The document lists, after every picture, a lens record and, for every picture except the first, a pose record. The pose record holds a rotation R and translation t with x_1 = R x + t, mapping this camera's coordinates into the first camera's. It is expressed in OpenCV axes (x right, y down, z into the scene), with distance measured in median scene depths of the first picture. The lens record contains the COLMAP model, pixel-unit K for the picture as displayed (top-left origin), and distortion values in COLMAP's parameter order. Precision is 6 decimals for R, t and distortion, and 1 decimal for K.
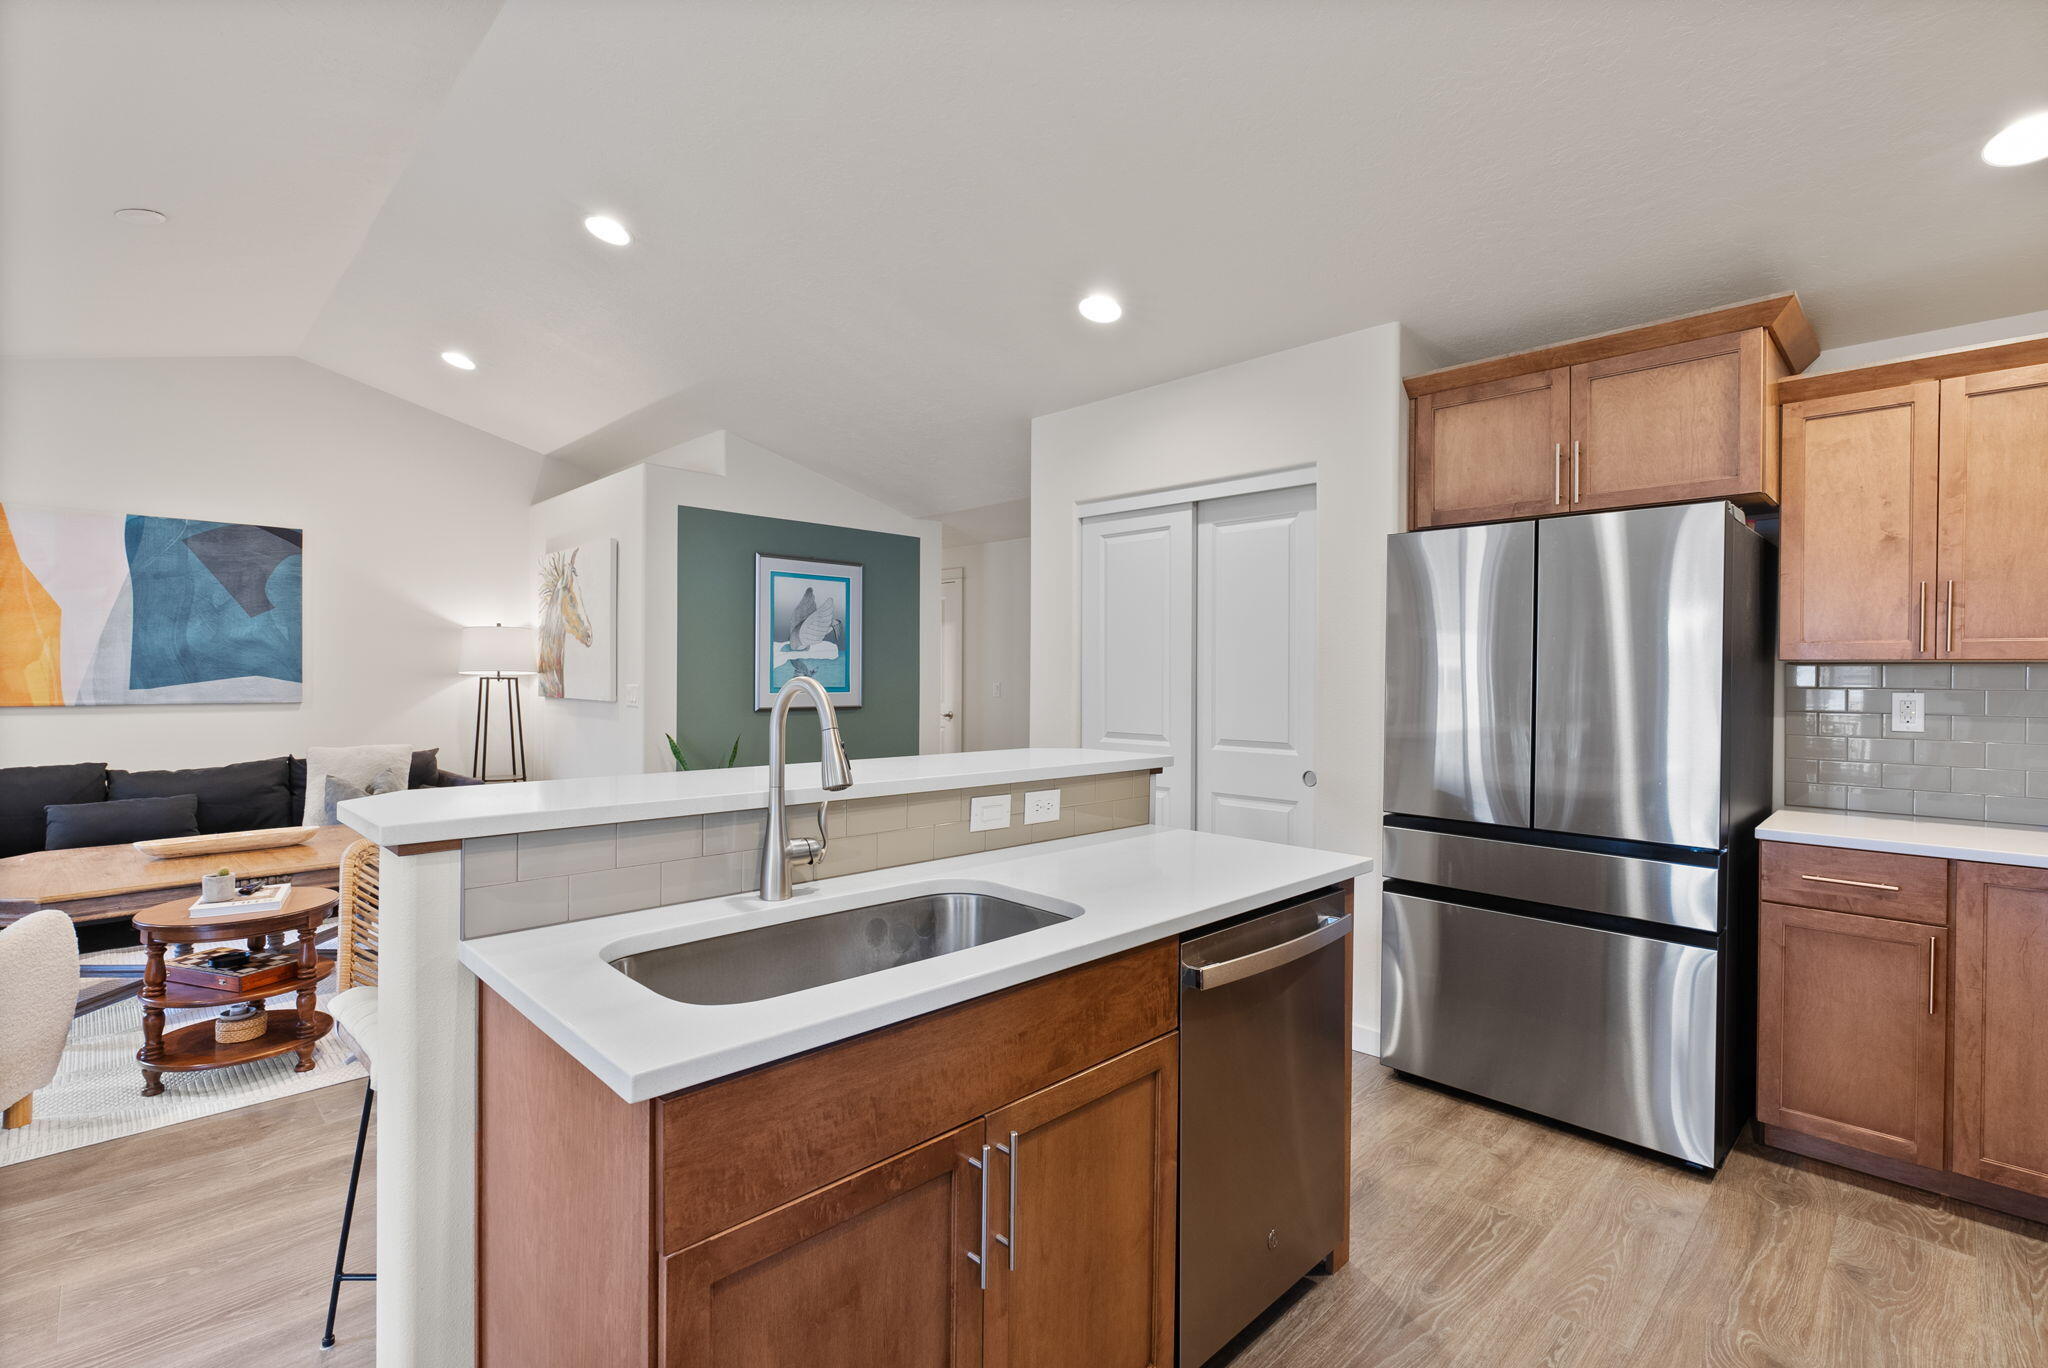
lens RADIAL K [[925.7, 0, 1037.1], [0, 925.7, 686.9], [0, 0, 1]] dist [-0.003033, 0.000714]
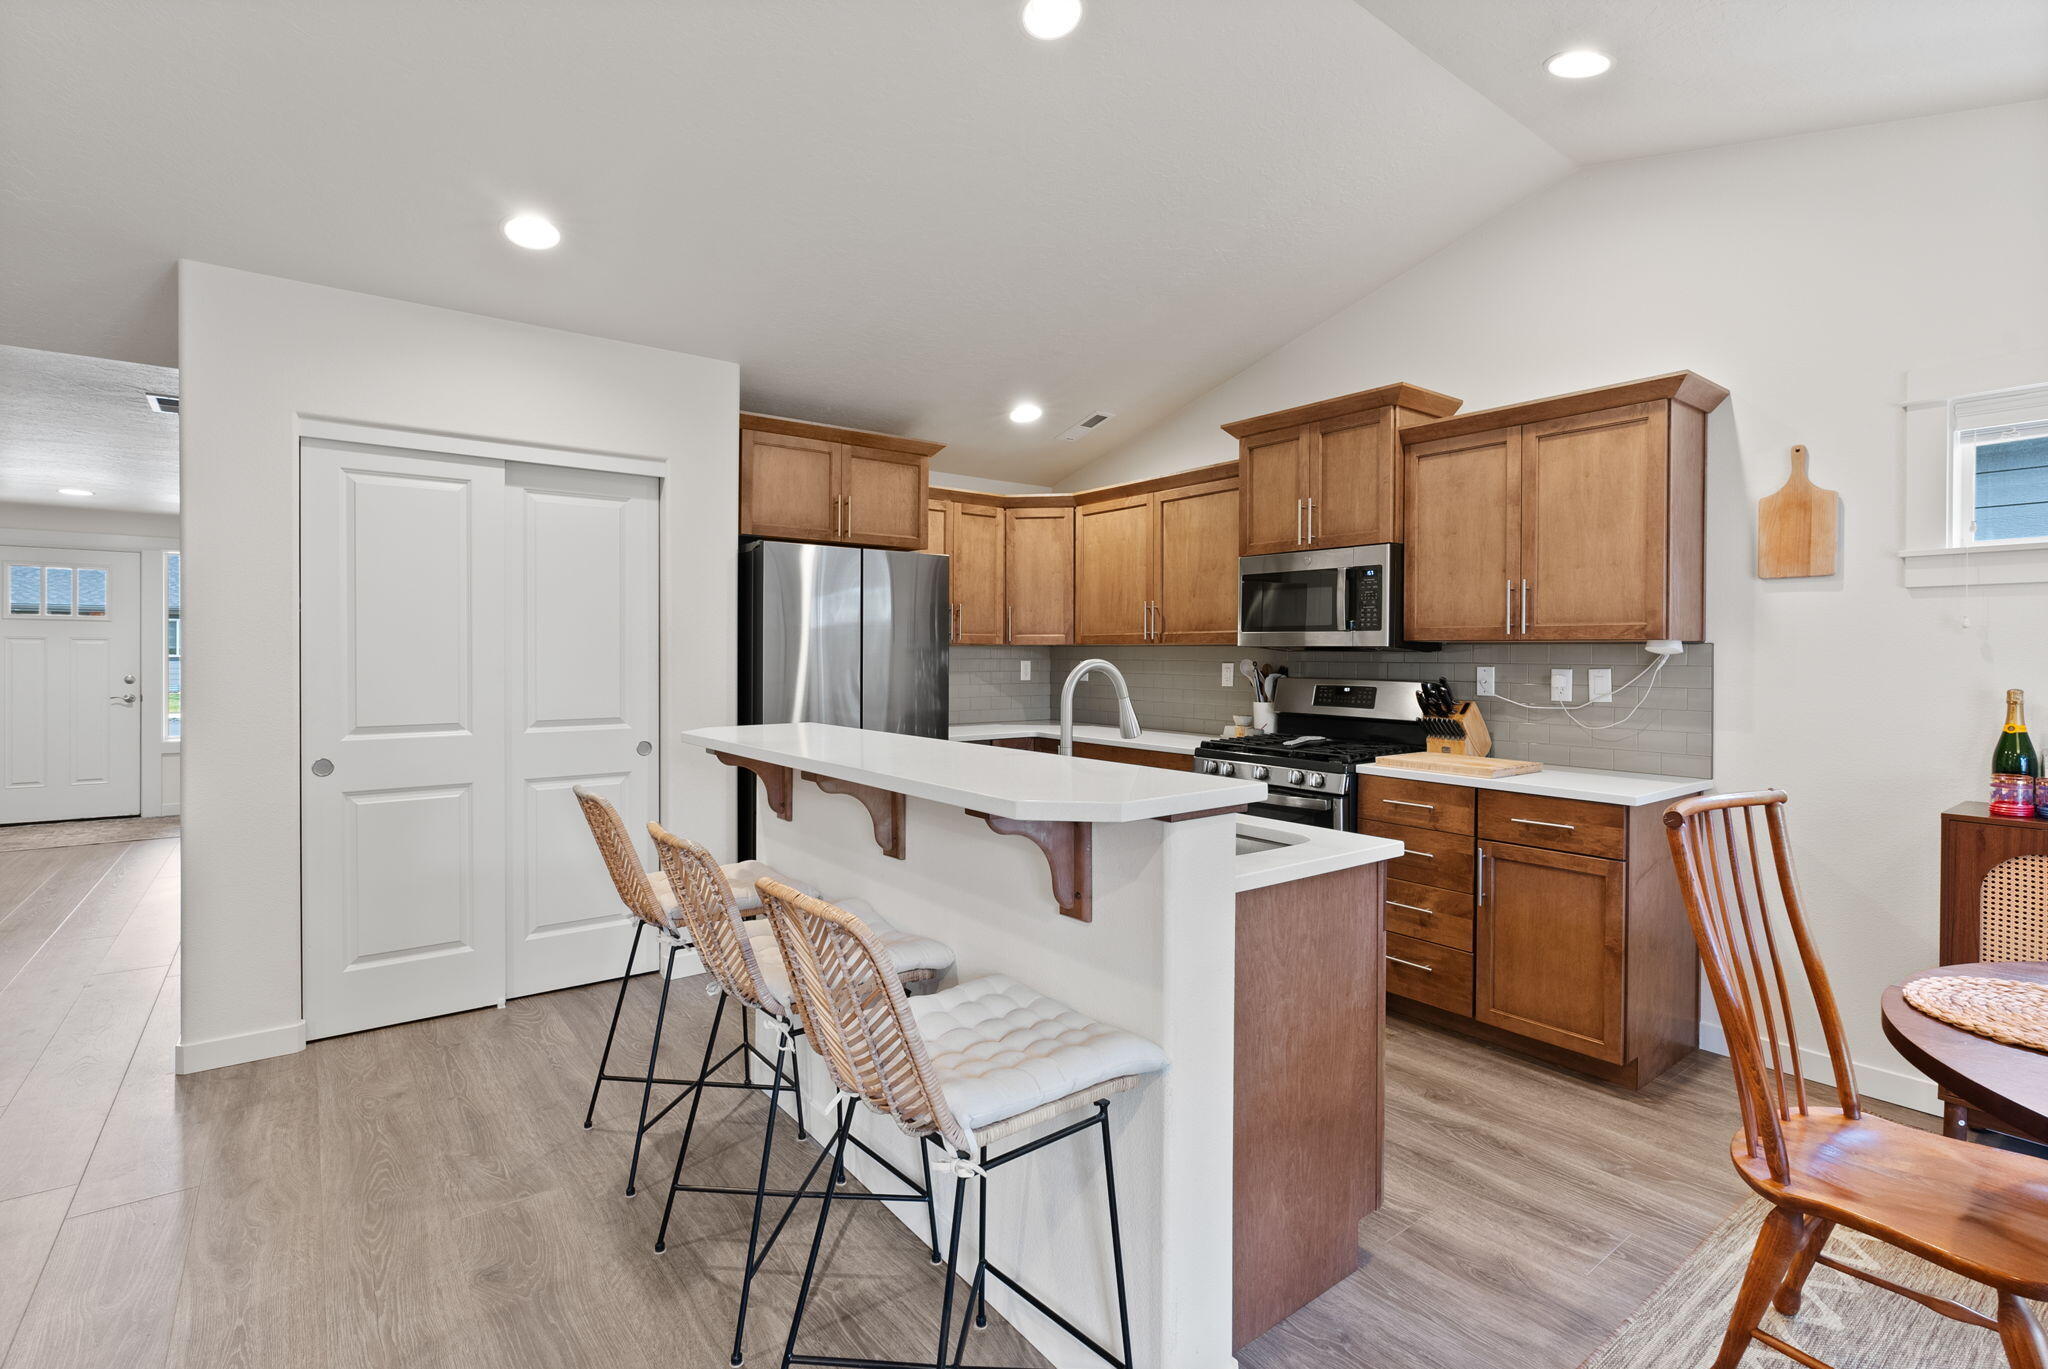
lens RADIAL K [[948.0, 0, 1046.7], [0, 948.0, 661.3], [0, 0, 1]] dist [-0.008455, 0.003479]
pose [[0.121217, -0.017130, 0.992478, -0.906452], [0.008681, 0.999831, 0.016197, -0.019748], [-0.992588, 0.006652, 0.121345, 0.492014]]
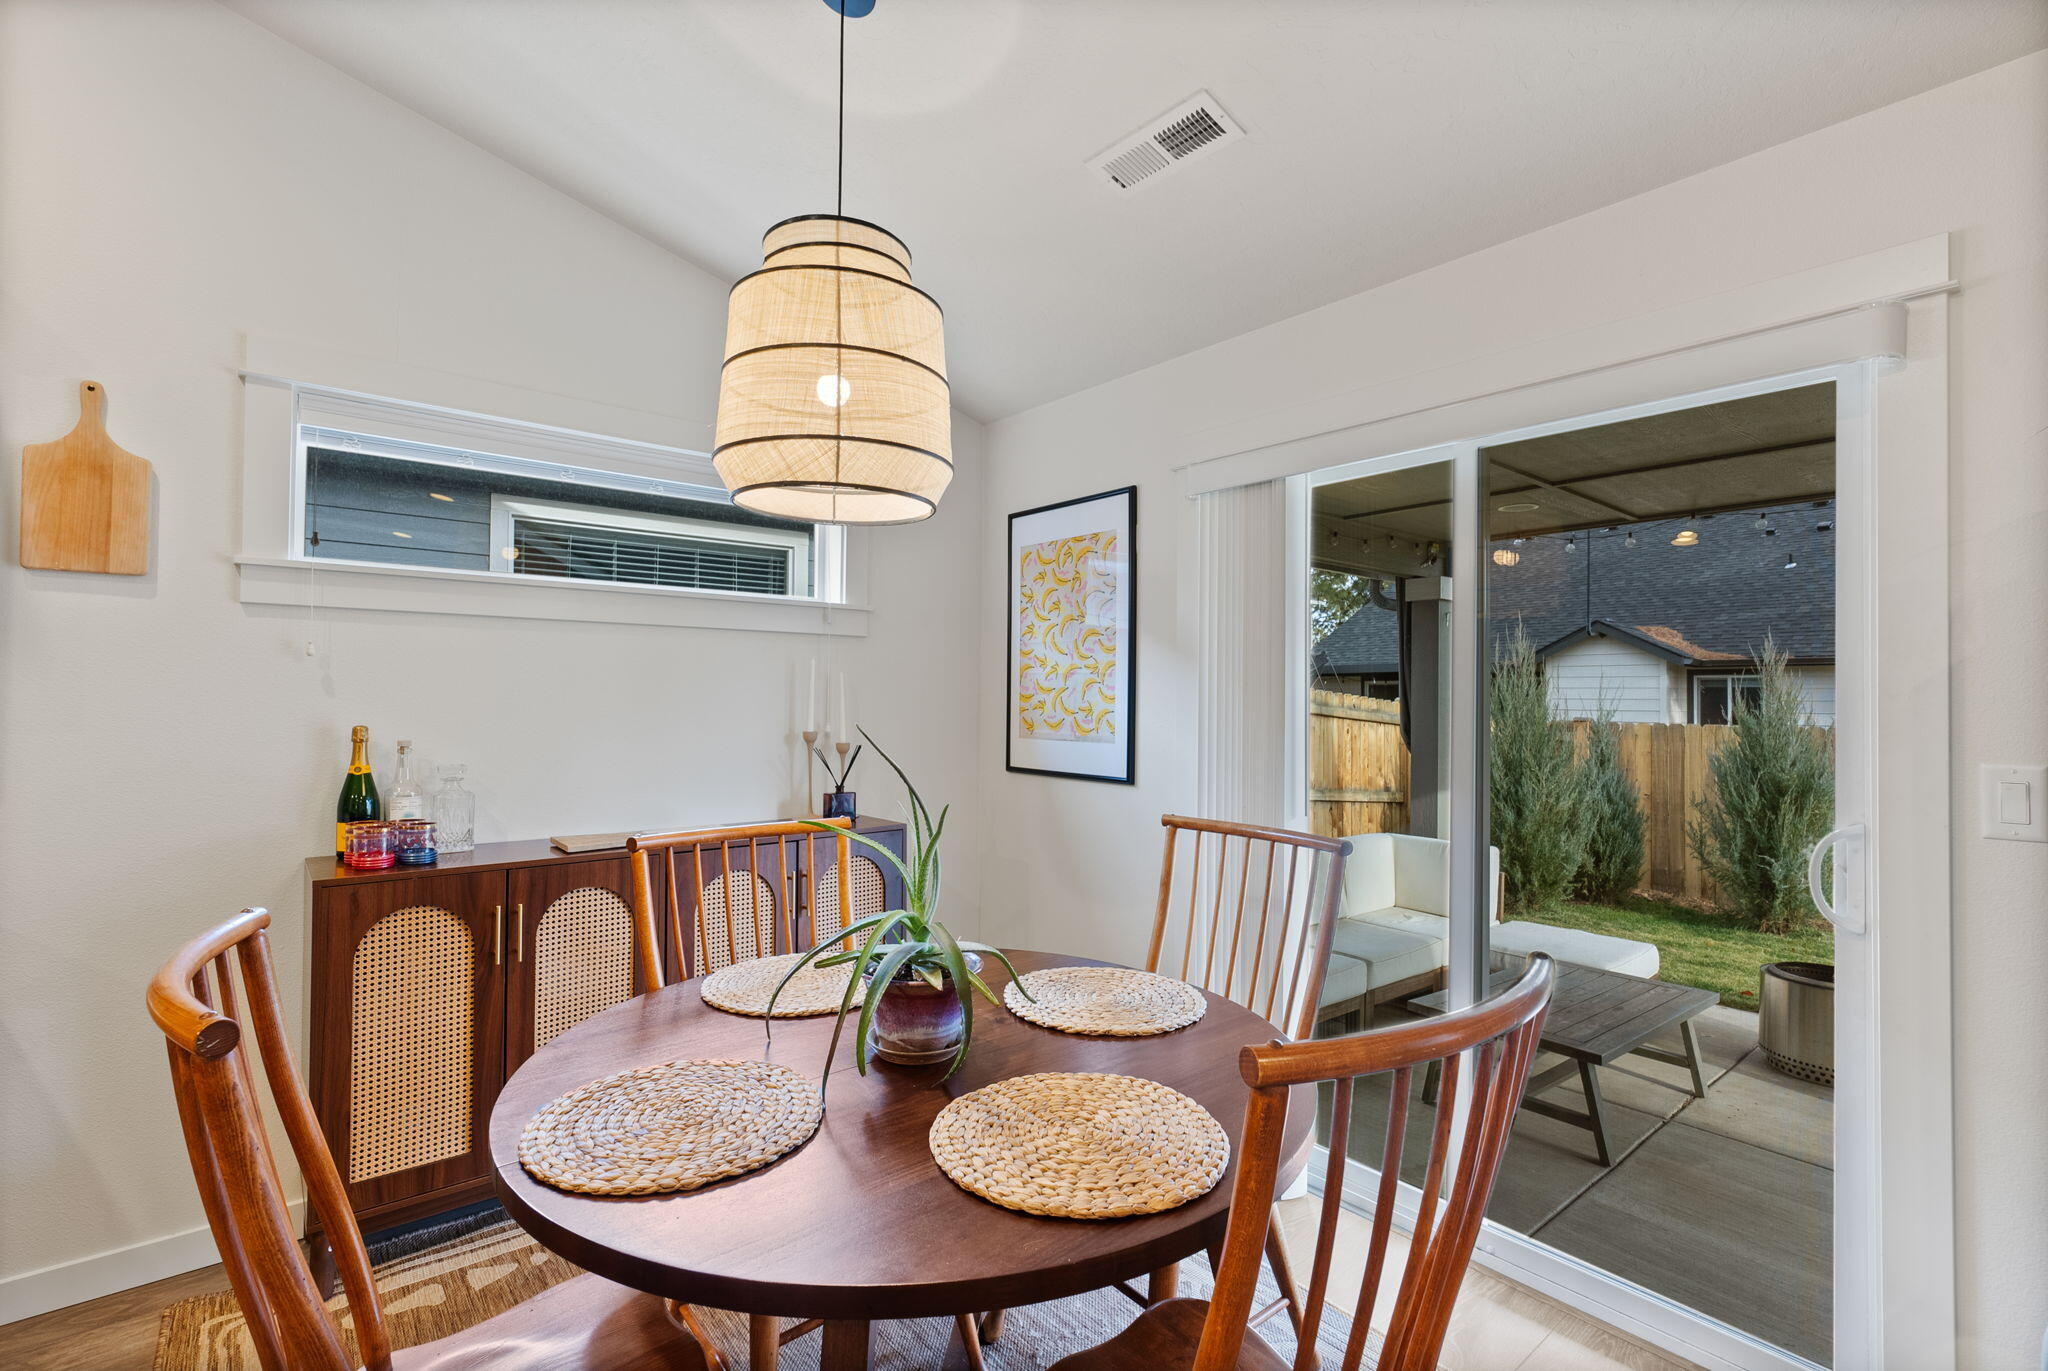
lens RADIAL K [[925.7, 0, 1029.9], [0, 925.7, 675.6], [0, 0, 1]] dist [-0.003033, 0.000714]
pose [[-0.996073, -0.019123, 0.086441, -0.535961], [-0.019804, 0.999779, -0.007025, -0.019476], [-0.086288, -0.008709, -0.996232, 0.427623]]
